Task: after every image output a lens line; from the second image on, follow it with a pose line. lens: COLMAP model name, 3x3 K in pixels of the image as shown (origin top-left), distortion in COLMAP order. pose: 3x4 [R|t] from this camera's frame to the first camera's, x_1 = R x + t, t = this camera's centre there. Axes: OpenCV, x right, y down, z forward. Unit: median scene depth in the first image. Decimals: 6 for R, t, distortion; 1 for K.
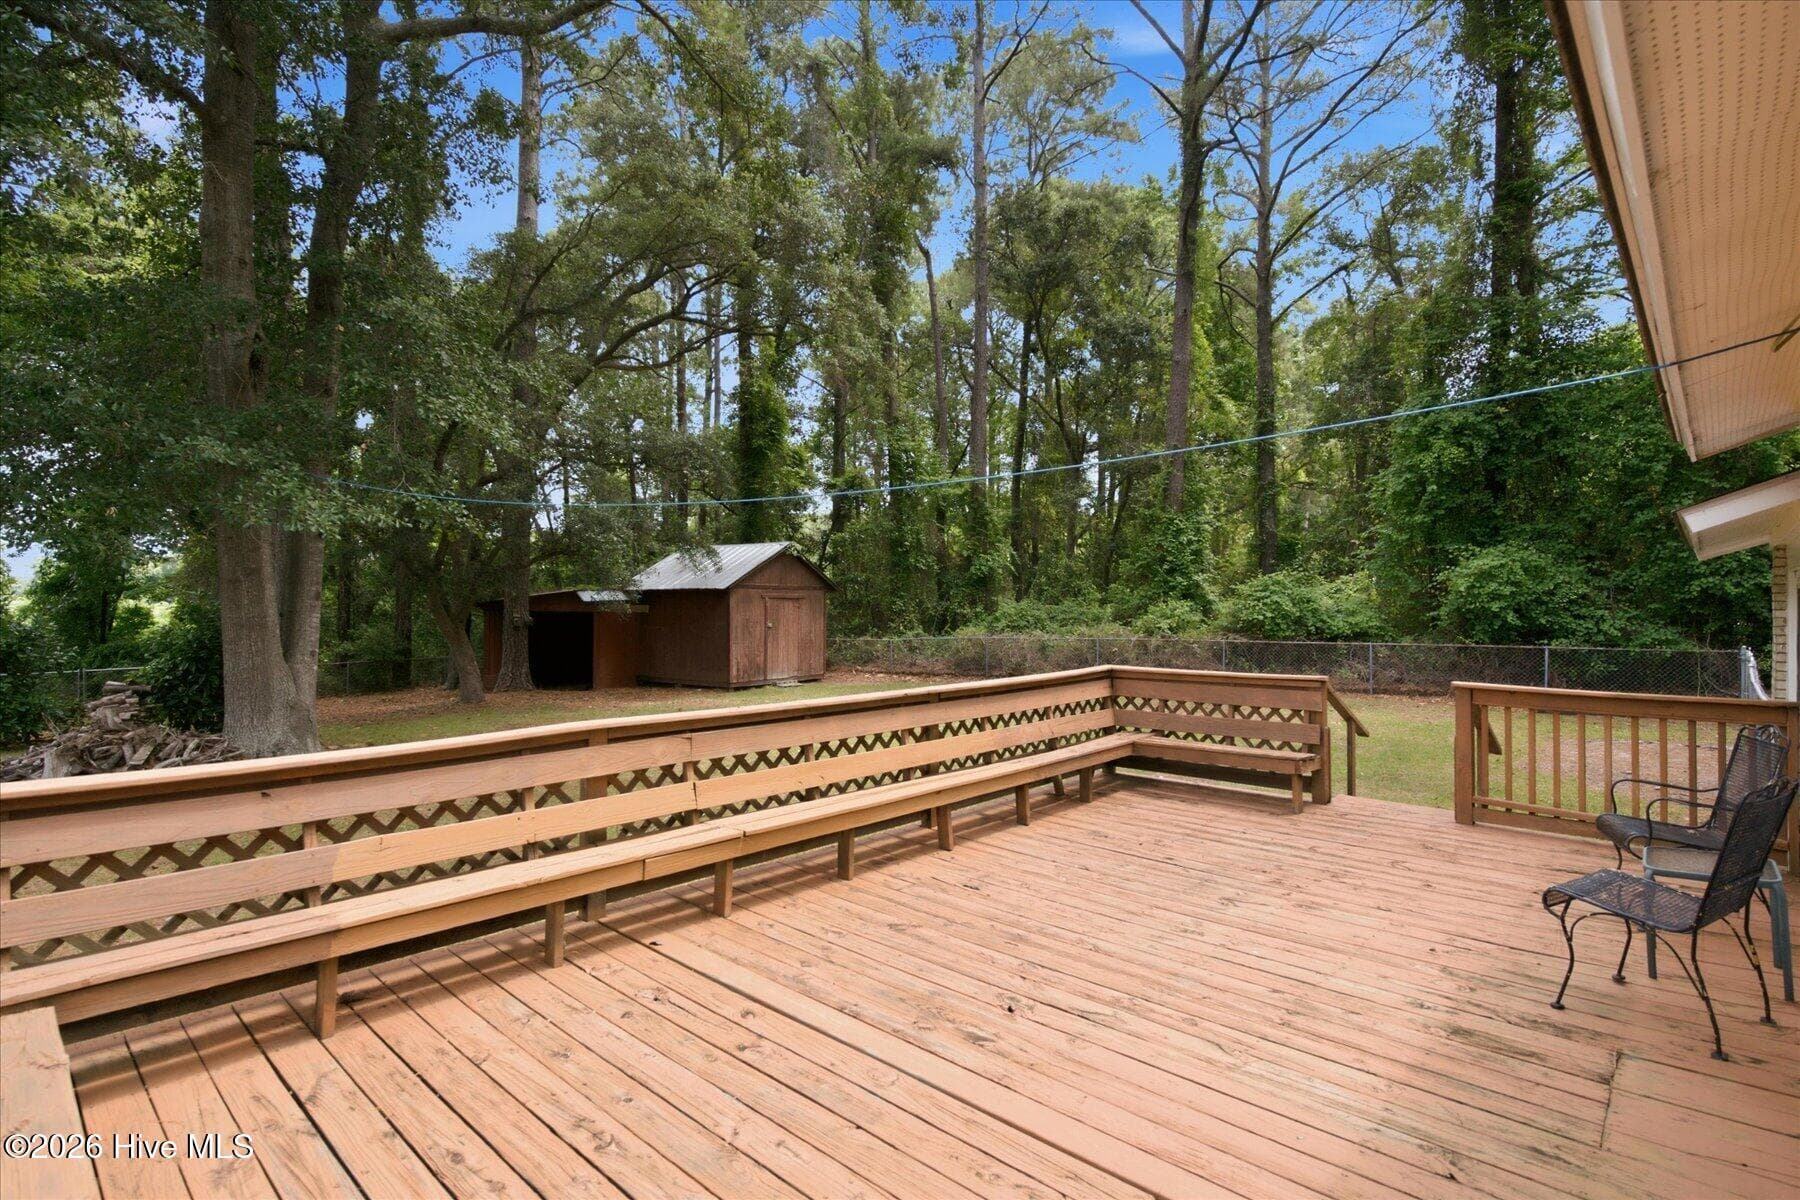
lens RADIAL K [[879.1, 0, 871.1], [0, 879.1, 606.8], [0, 0, 1]] dist [0.002446, 0.000109]
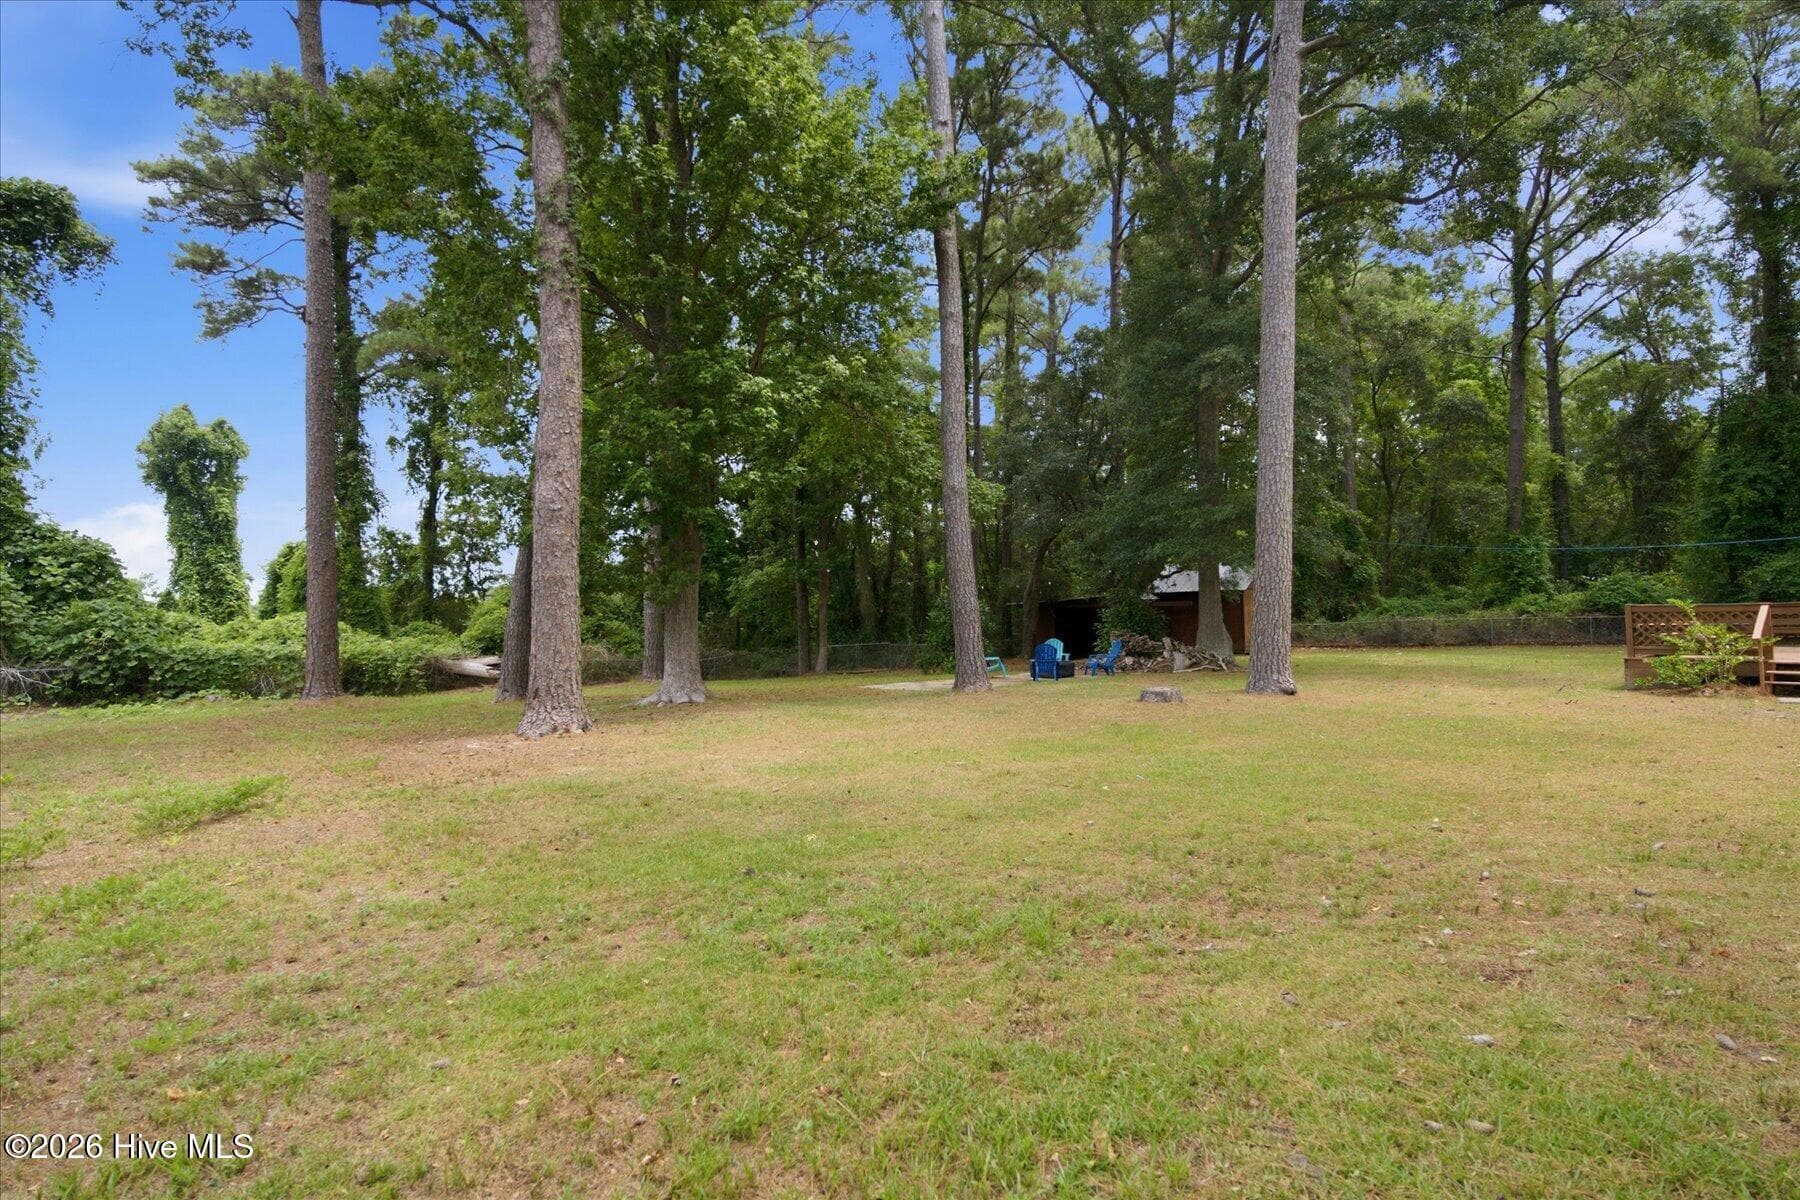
lens RADIAL K [[839.7, 0, 943.1], [0, 839.7, 597.9], [0, 0, 1]] dist [0.000960, 0.000305]
pose [[0.996720, -0.015491, -0.079431, -0.554284], [0.013372, 0.999542, -0.027144, 0.026521], [0.079815, 0.025992, 0.996471, -0.510132]]
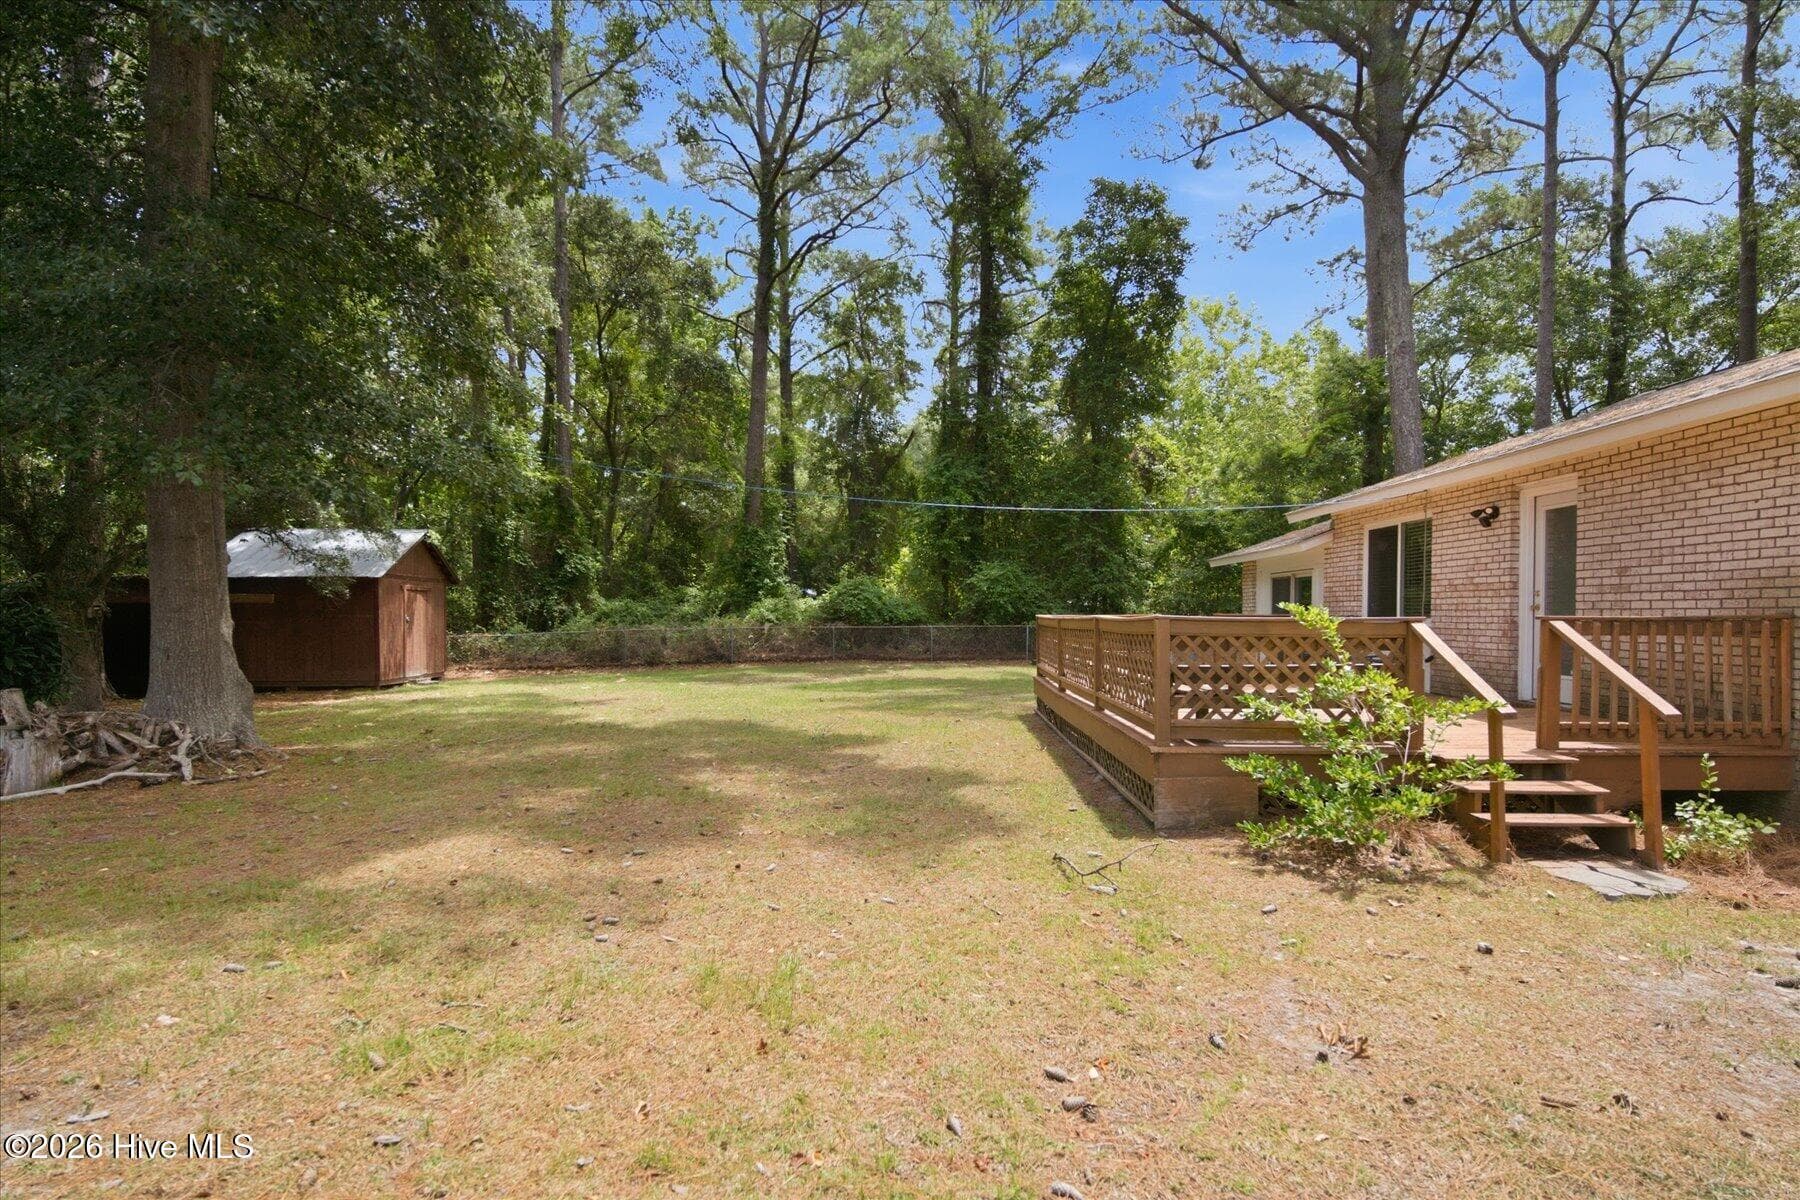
lens RADIAL K [[893.3, 0, 895.3], [0, 893.3, 626.9], [0, 0, 1]] dist [-0.003718, 0.000241]
pose [[0.753722, -0.009167, 0.657130, -0.353901], [0.003328, 0.999943, 0.010132, 0.022017], [-0.657185, -0.005450, 0.753709, -0.049074]]
